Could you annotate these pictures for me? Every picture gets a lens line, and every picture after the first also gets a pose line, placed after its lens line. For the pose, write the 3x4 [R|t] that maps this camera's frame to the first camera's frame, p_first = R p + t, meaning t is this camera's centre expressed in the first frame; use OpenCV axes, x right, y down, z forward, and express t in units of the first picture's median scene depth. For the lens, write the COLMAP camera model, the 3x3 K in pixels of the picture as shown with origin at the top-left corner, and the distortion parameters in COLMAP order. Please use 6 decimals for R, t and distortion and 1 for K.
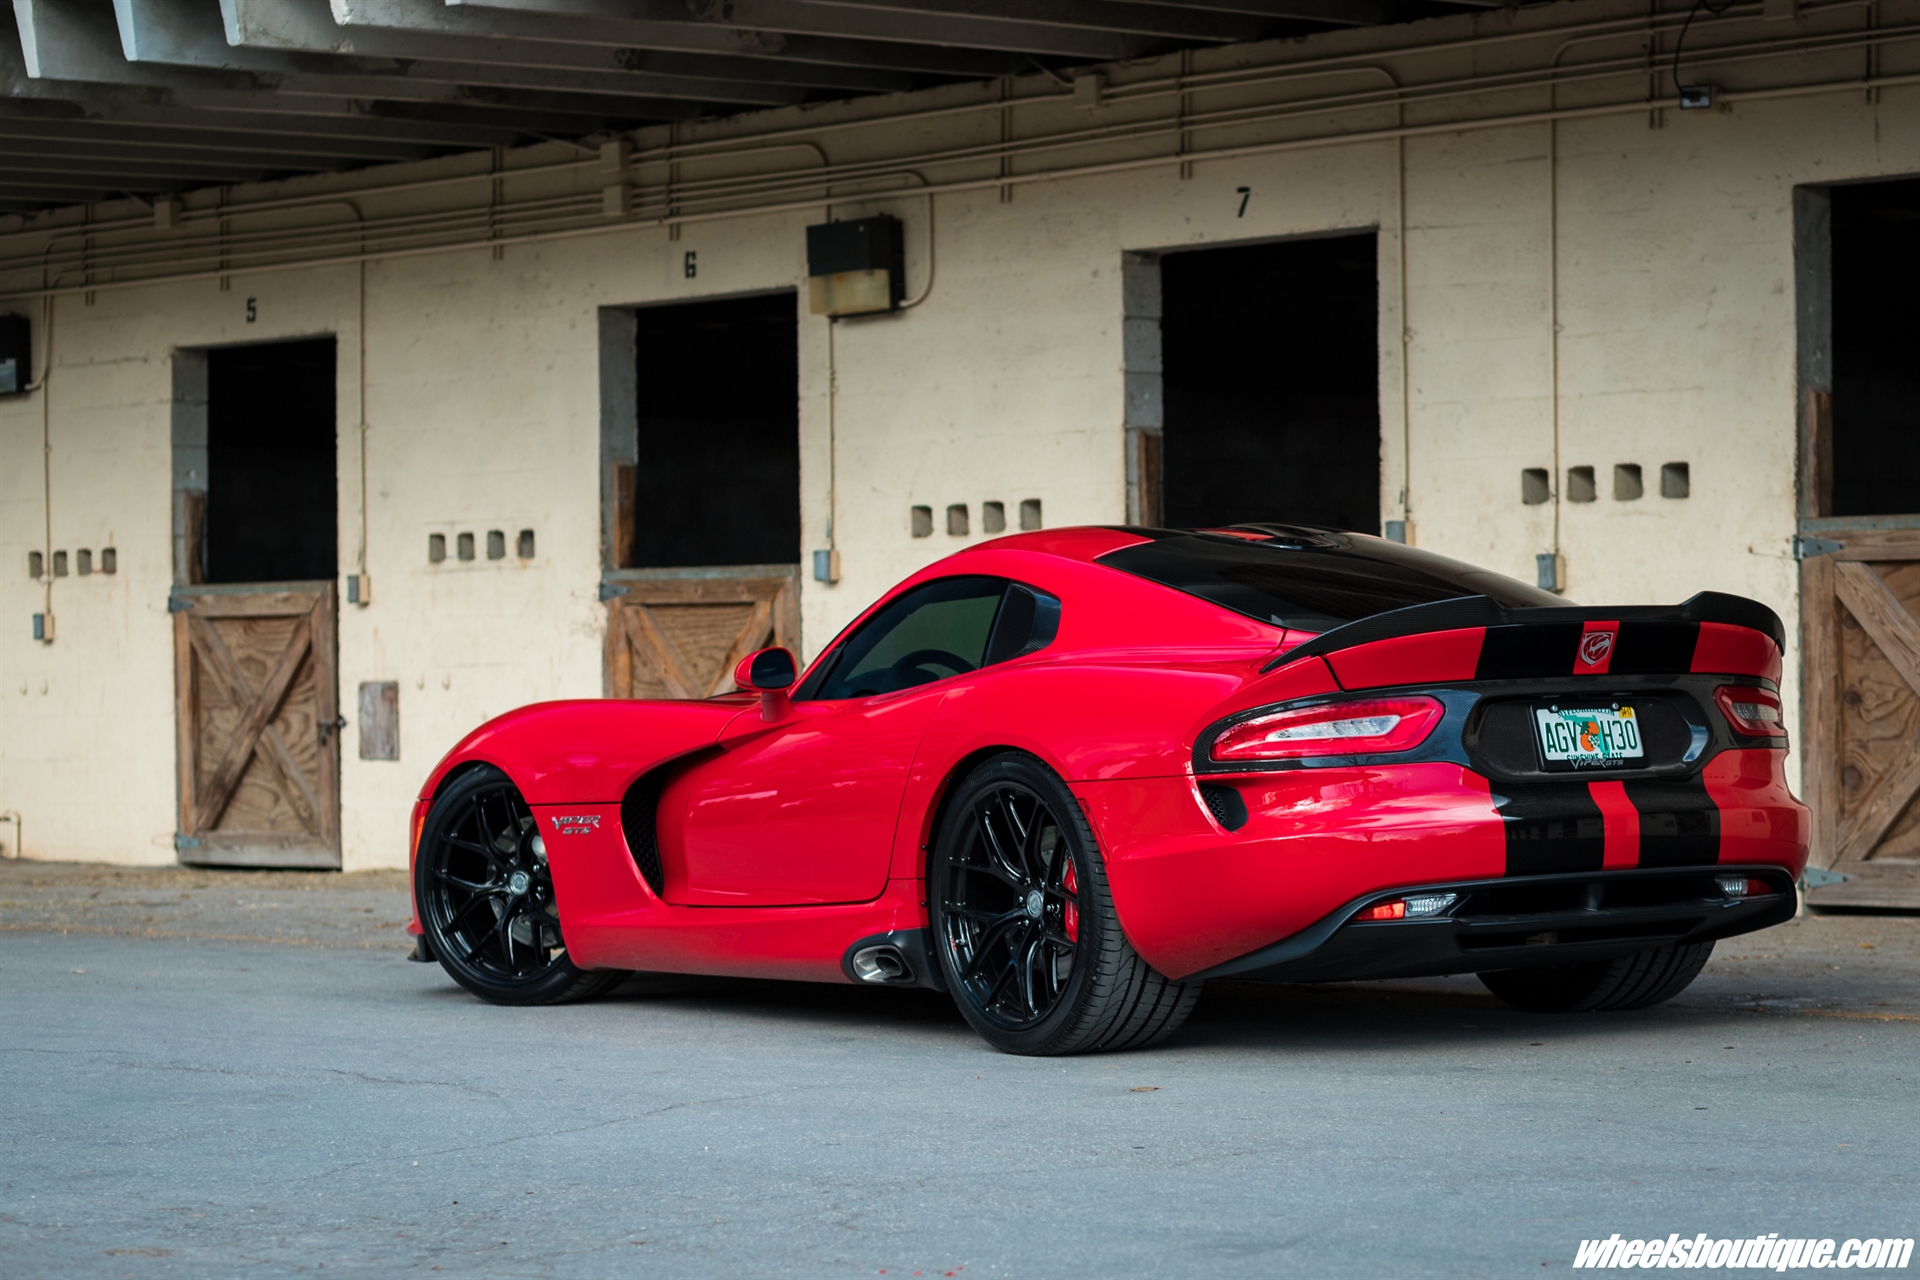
lens RADIAL K [[4883.0, 0, 960.0], [0, 4883.0, 640.0], [0, 0, 1]] dist [-0.050712, -0.278382]
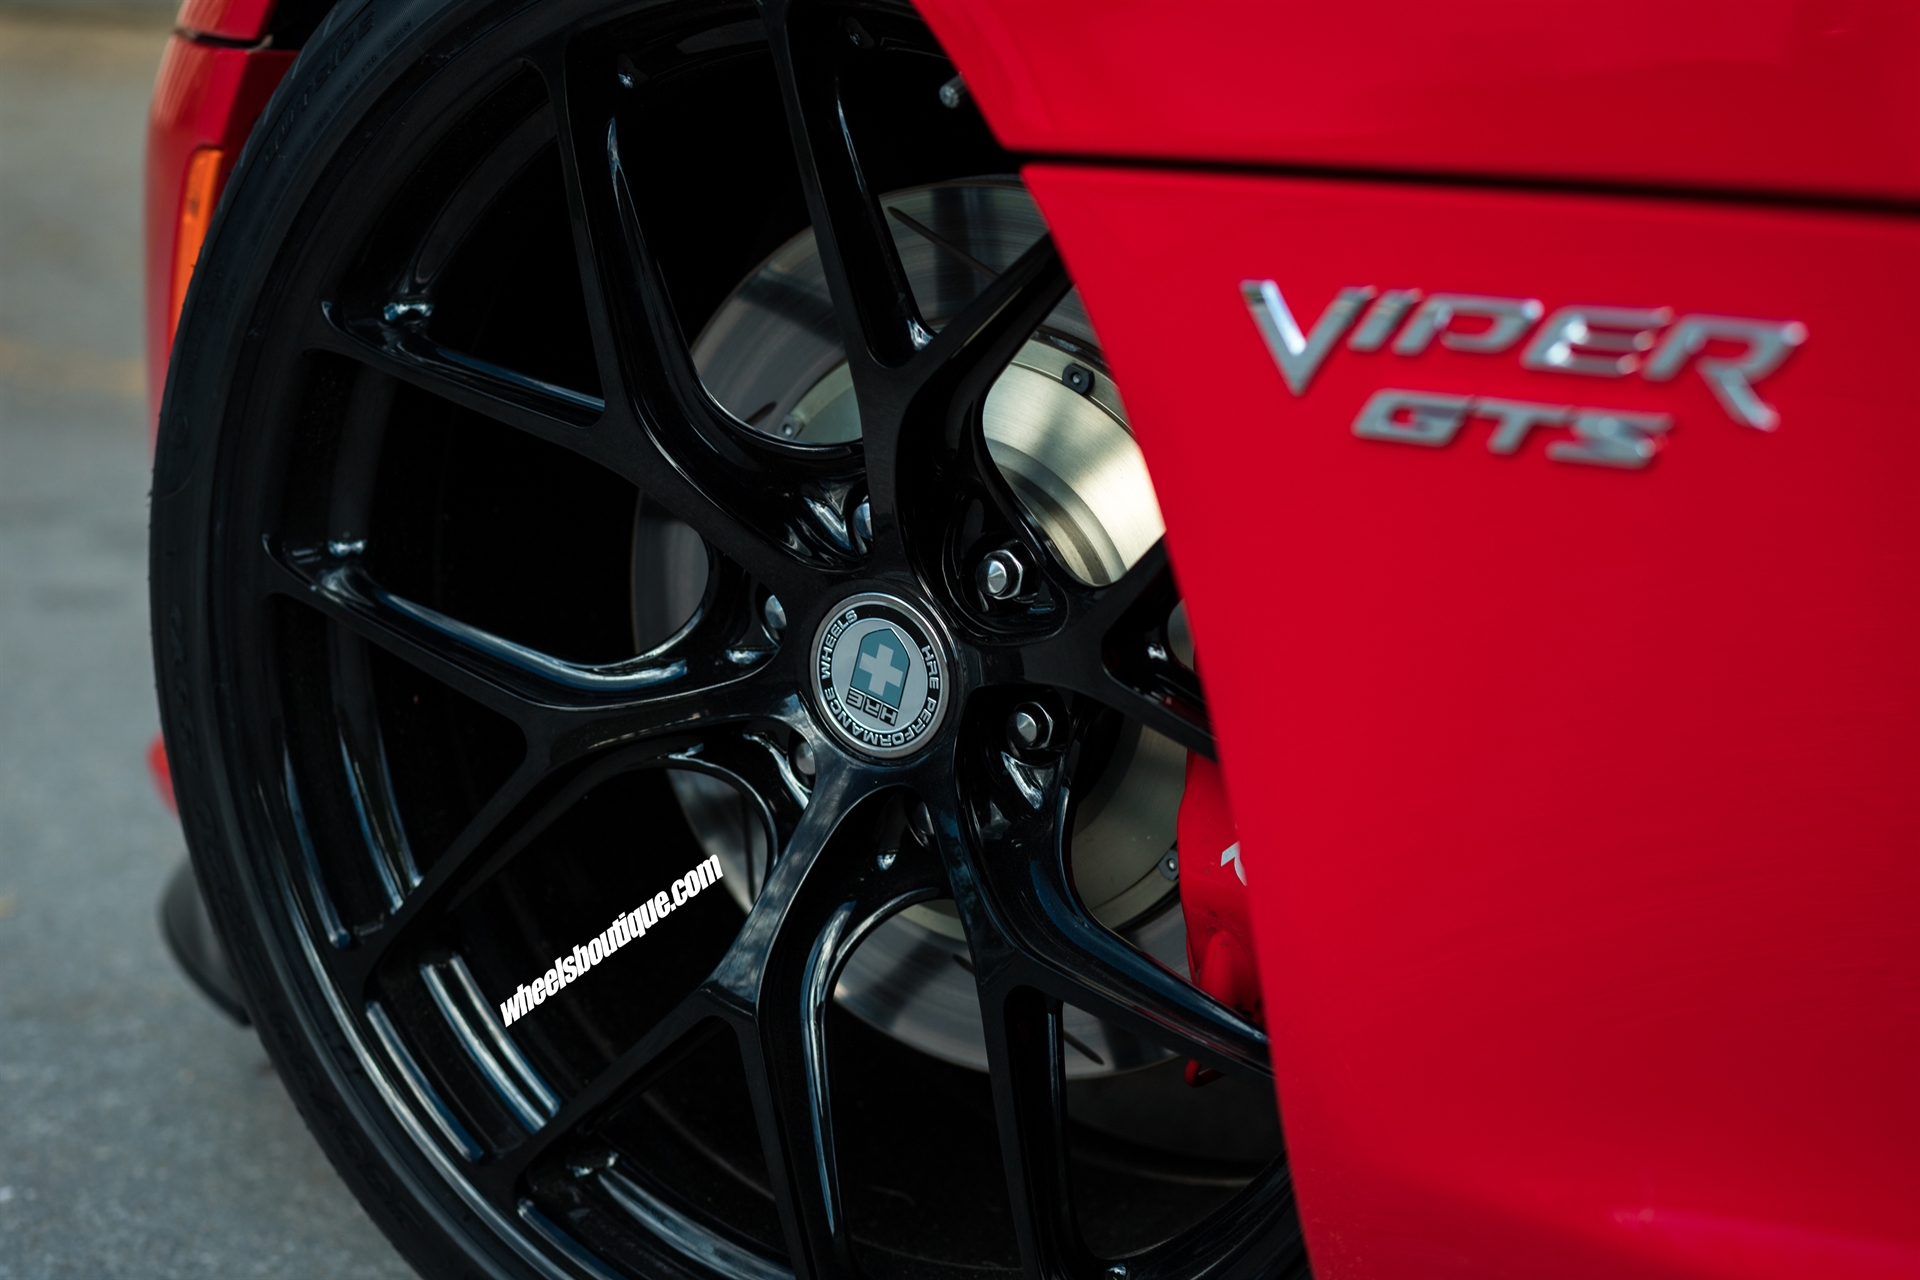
lens RADIAL K [[4883.0, 0, 960.0], [0, 4883.0, 640.0], [0, 0, 1]] dist [-0.050712, -0.278382]
pose [[0.999997, 0.002110, 0.001012, -0.087902], [-0.002269, 0.980193, 0.198029, 0.021162], [-0.000575, -0.198031, 0.980196, 0.860213]]
